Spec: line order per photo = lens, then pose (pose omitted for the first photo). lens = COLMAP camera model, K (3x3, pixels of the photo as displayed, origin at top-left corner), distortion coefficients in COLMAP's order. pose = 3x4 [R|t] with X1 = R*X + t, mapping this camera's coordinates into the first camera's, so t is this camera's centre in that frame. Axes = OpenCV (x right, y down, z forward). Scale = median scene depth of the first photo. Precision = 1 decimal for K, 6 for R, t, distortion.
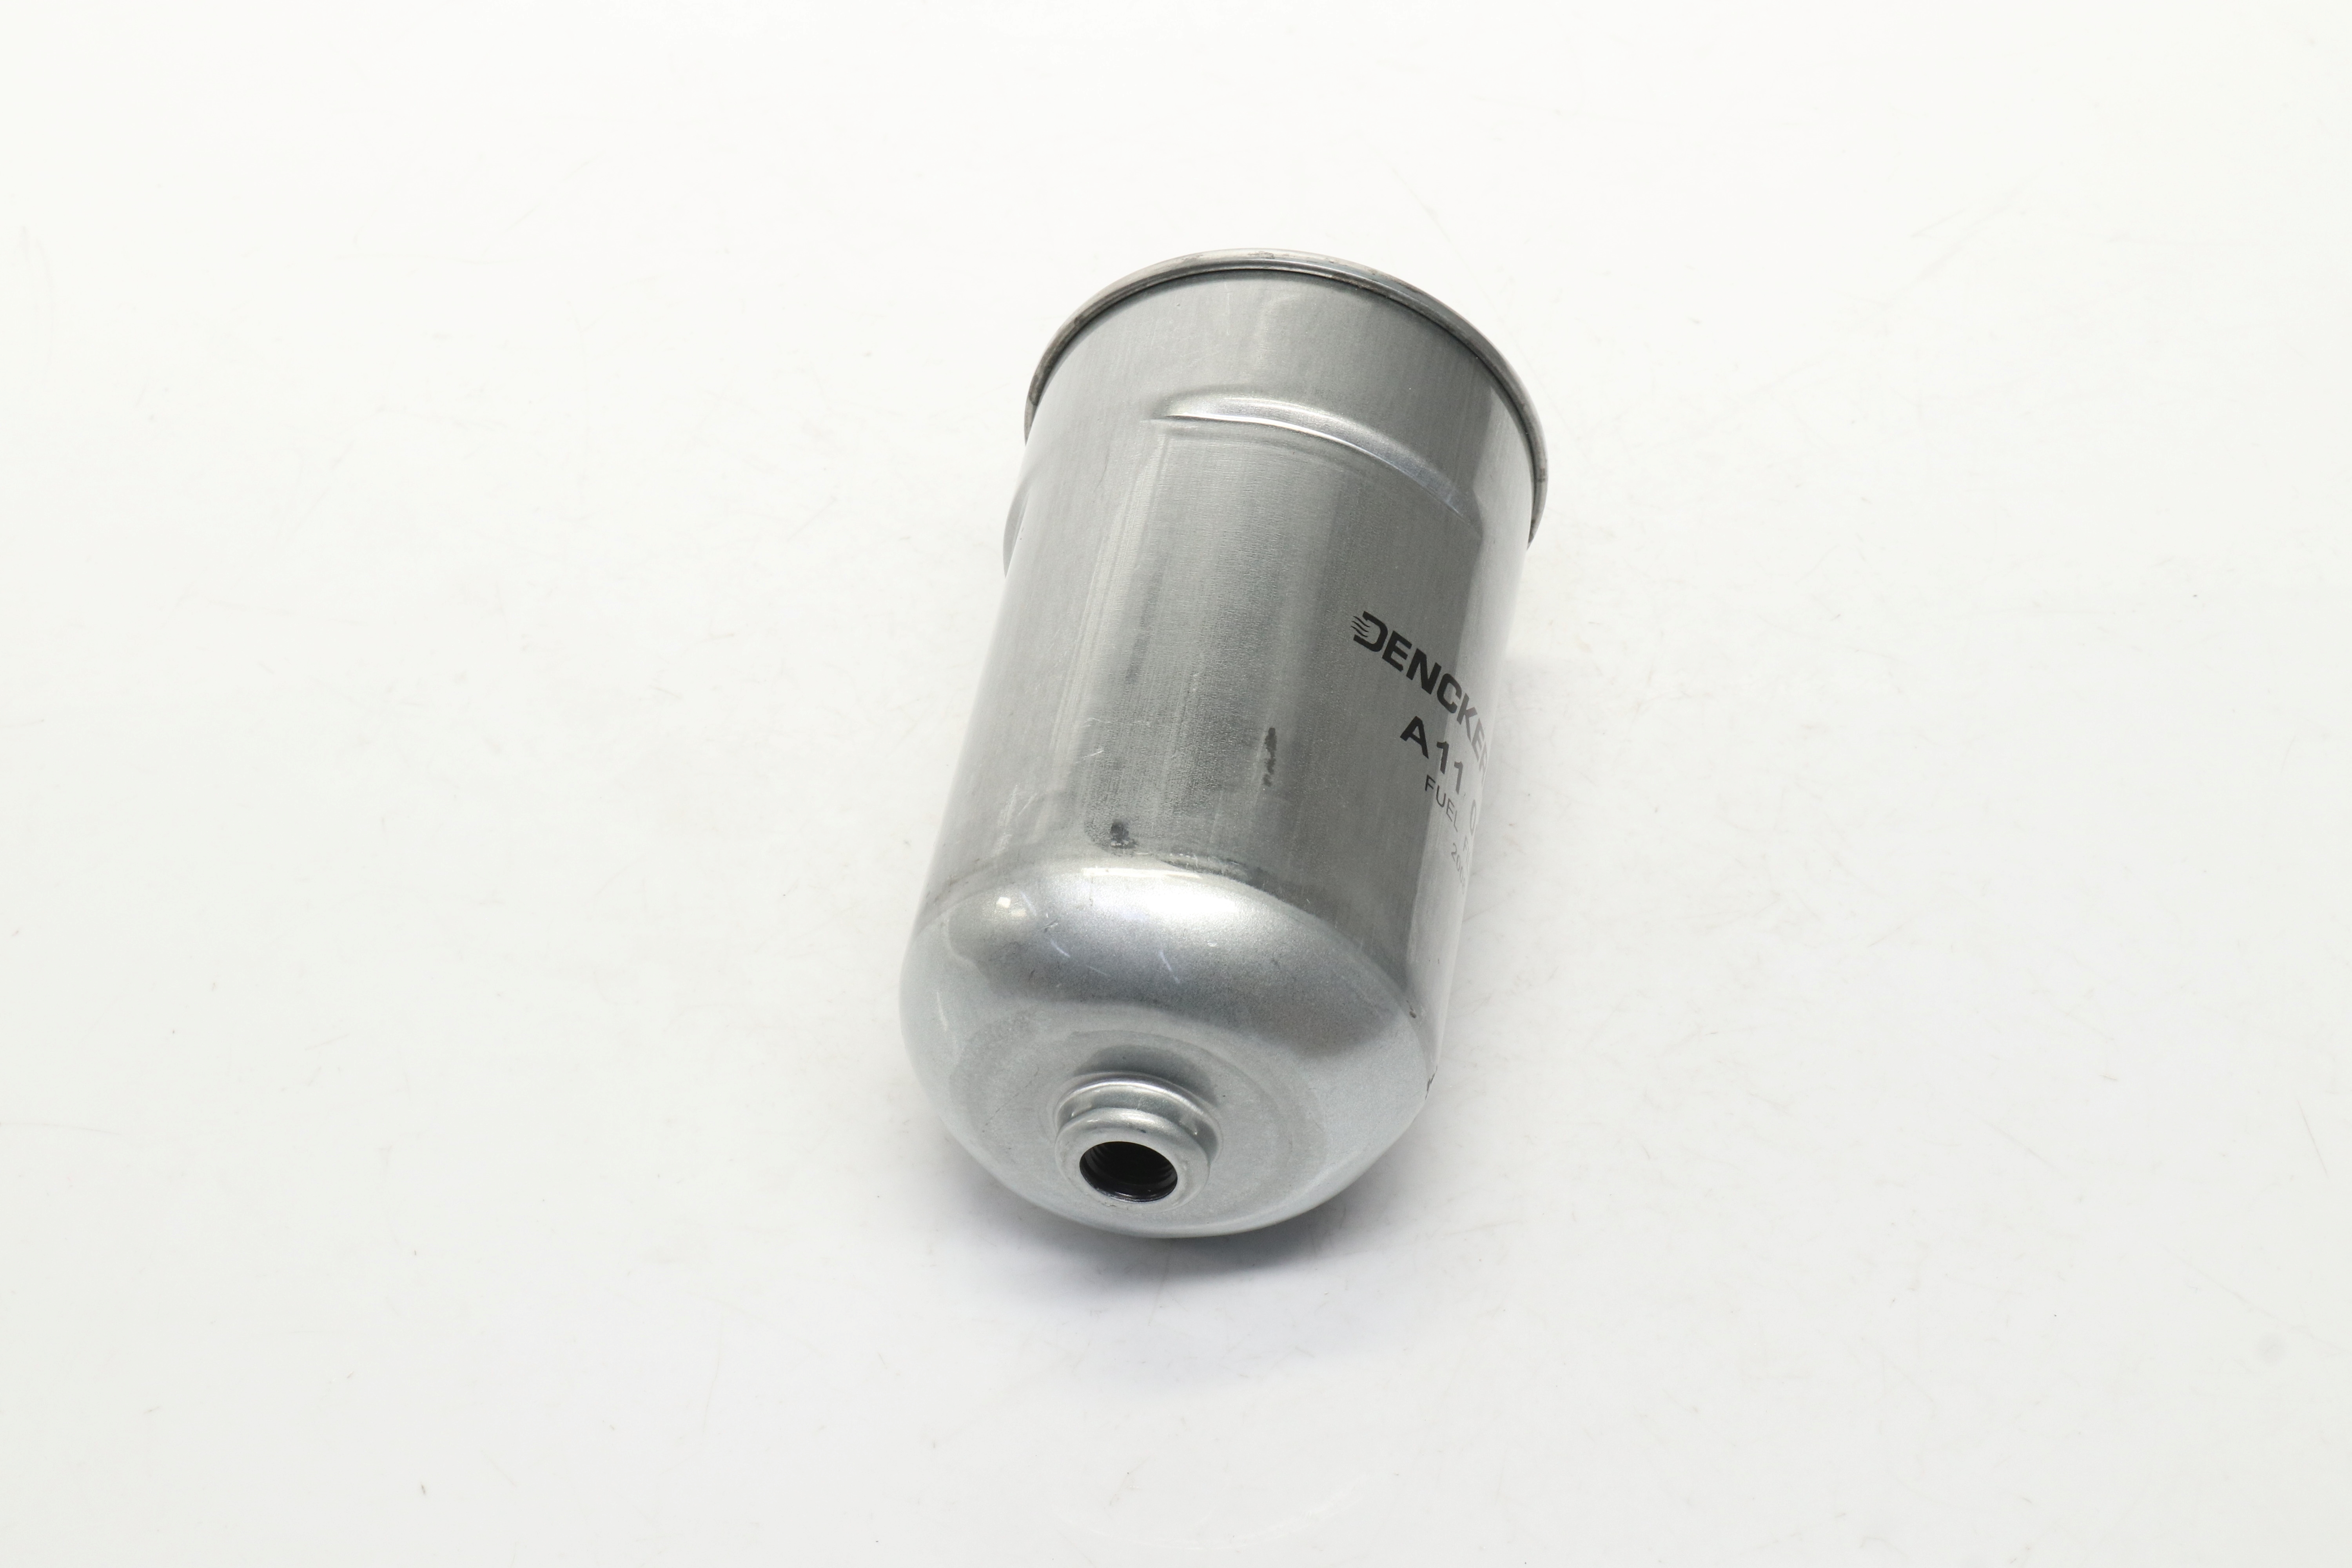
lens RADIAL K [[4931.7, 0, 1175.8], [0, 4931.7, 783.3], [0, 0, 1]] dist [-0.036306, 0.000000]
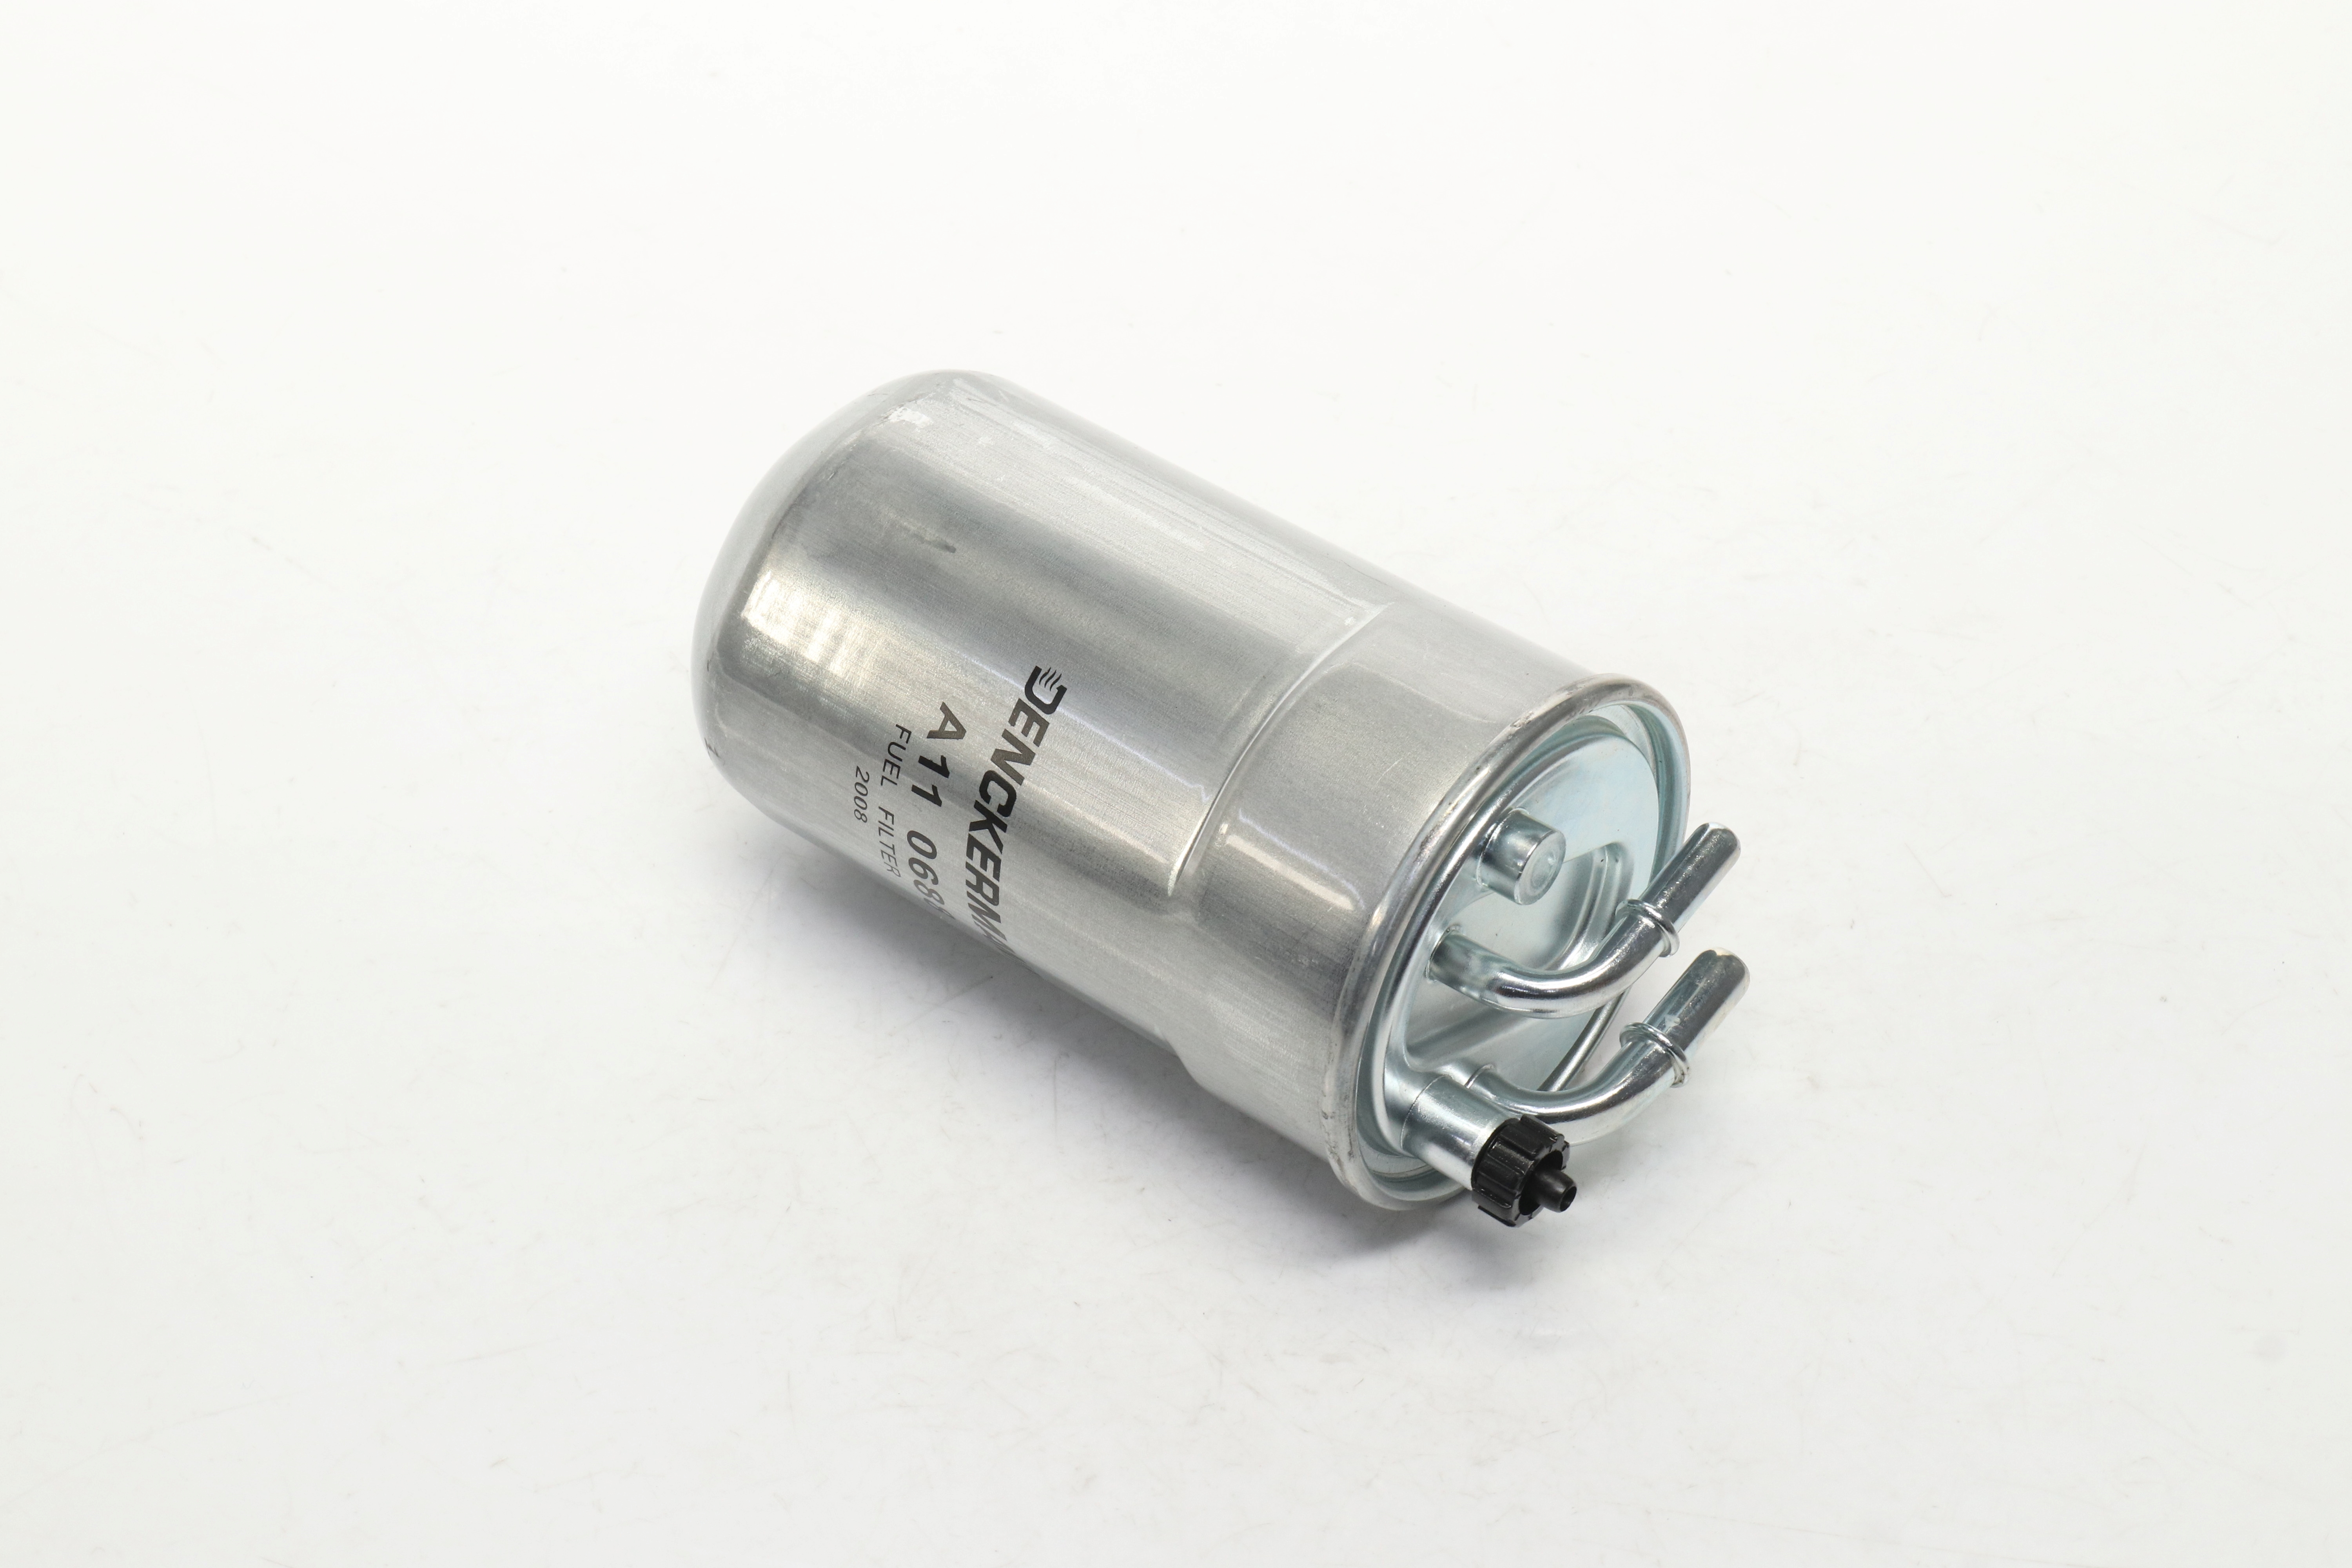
lens RADIAL K [[4931.7, 0, 1176.0], [0, 4931.7, 784.8], [0, 0, 1]] dist [-0.036306, 0.000000]
pose [[-0.532141, 0.603418, -0.593896, 0.624644], [-0.557031, 0.278739, 0.782317, -0.814263], [0.637607, 0.747122, 0.187794, 0.842381]]
